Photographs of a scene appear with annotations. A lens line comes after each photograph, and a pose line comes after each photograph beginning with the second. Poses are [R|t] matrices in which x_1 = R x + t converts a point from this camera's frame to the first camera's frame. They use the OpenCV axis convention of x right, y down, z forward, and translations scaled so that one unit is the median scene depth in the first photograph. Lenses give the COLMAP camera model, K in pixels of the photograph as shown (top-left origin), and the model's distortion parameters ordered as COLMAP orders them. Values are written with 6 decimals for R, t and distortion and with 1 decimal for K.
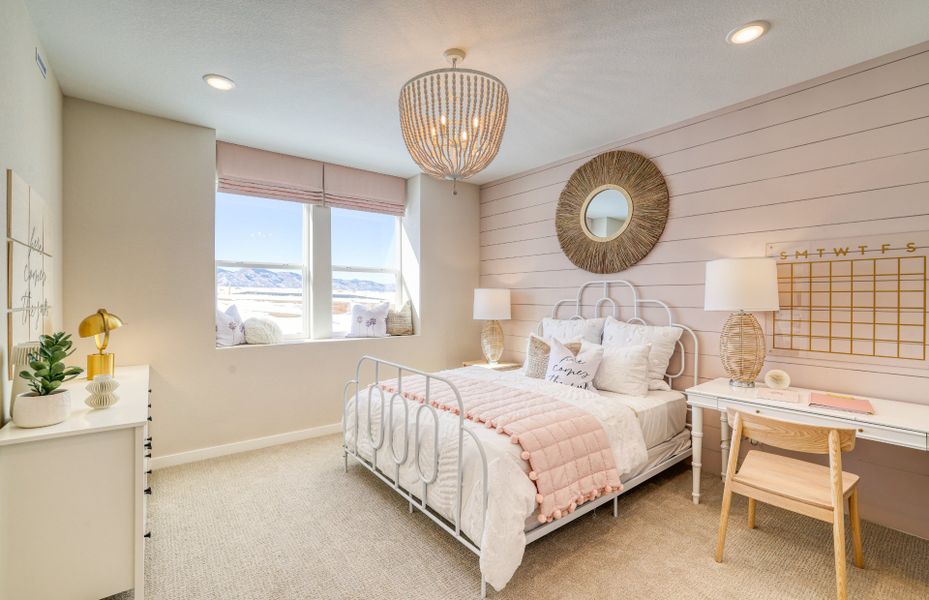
lens RADIAL K [[407.6, 0, 462.1], [0, 407.6, 295.6], [0, 0, 1]] dist [-0.023516, 0.000154]
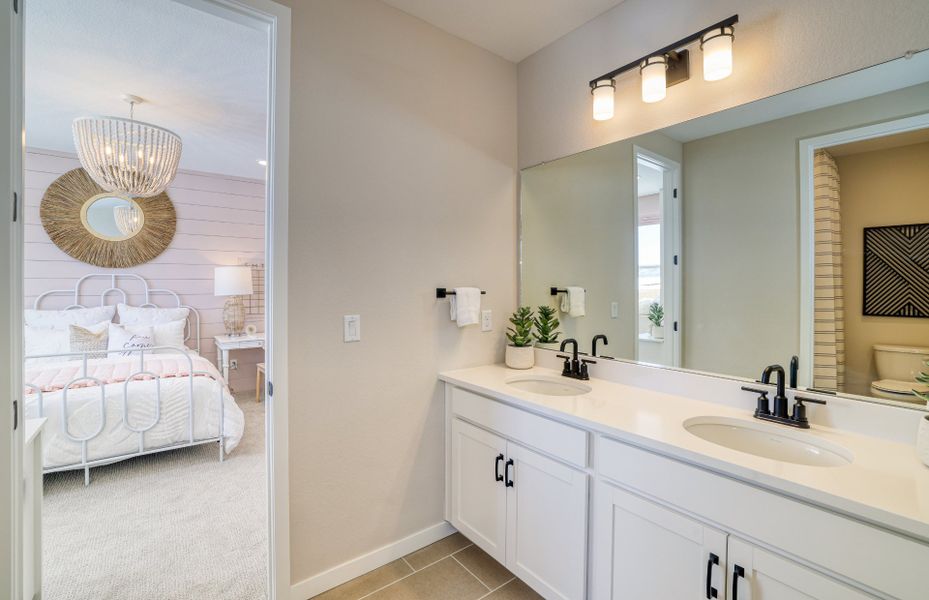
lens RADIAL K [[407.6, 0, 462.1], [0, 407.6, 295.6], [0, 0, 1]] dist [-0.023516, 0.000154]
pose [[0.005242, -0.027806, 0.999600, -0.898908], [-0.008880, 0.999573, 0.027852, -0.016139], [-0.999947, -0.009023, 0.004993, -0.027837]]
